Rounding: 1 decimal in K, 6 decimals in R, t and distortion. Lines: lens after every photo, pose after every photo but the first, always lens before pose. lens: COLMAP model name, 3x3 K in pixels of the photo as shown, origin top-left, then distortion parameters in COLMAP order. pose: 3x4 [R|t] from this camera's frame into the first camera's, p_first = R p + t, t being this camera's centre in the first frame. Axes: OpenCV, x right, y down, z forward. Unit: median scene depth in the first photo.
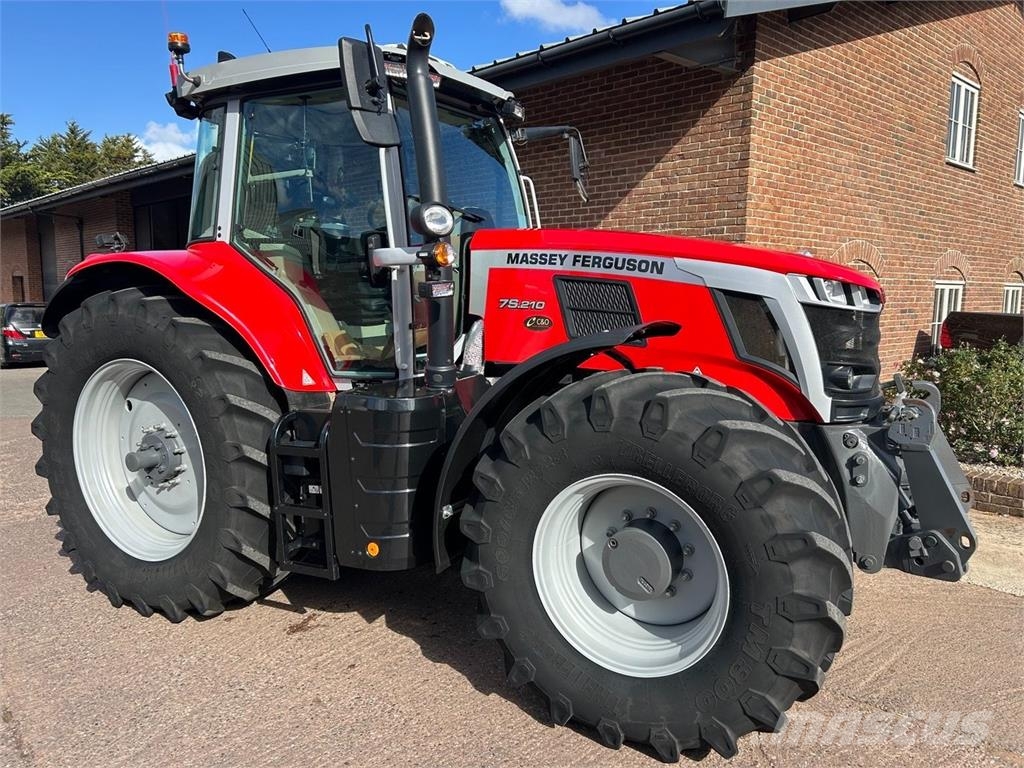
lens RADIAL K [[817.7, 0, 544.4], [0, 817.7, 384.6], [0, 0, 1]] dist [0.076343, -0.092240]
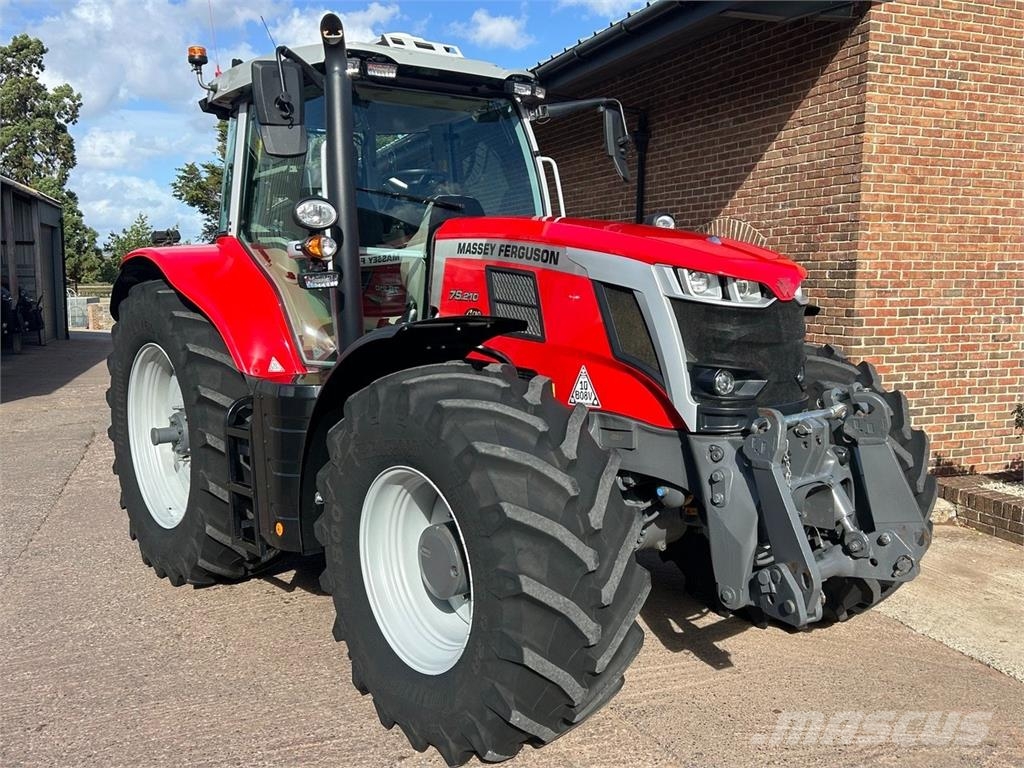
lens RADIAL K [[934.1, 0, 512.0], [0, 934.1, 384.0], [0, 0, 1]] dist [0.038134, -0.005160]
pose [[0.932914, 0.040192, -0.357848, 0.413035], [-0.041377, 0.999134, 0.004350, -0.001469], [0.357713, 0.010749, 0.933770, -0.007345]]
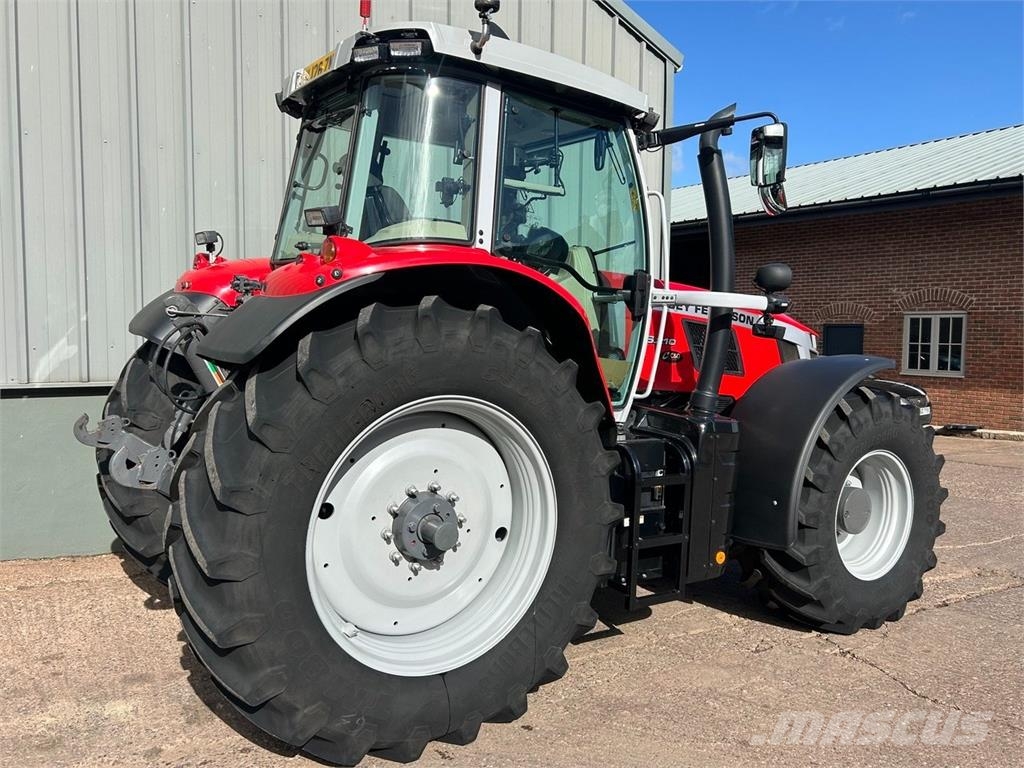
lens RADIAL K [[771.1, 0, 512.0], [0, 771.1, 384.0], [0, 0, 1]] dist [0.059887, -0.072104]
pose [[0.499692, -0.012530, 0.866112, -1.064272], [0.025325, 0.999679, -0.000149, -0.038815], [-0.865833, 0.022009, 0.499849, 0.605589]]
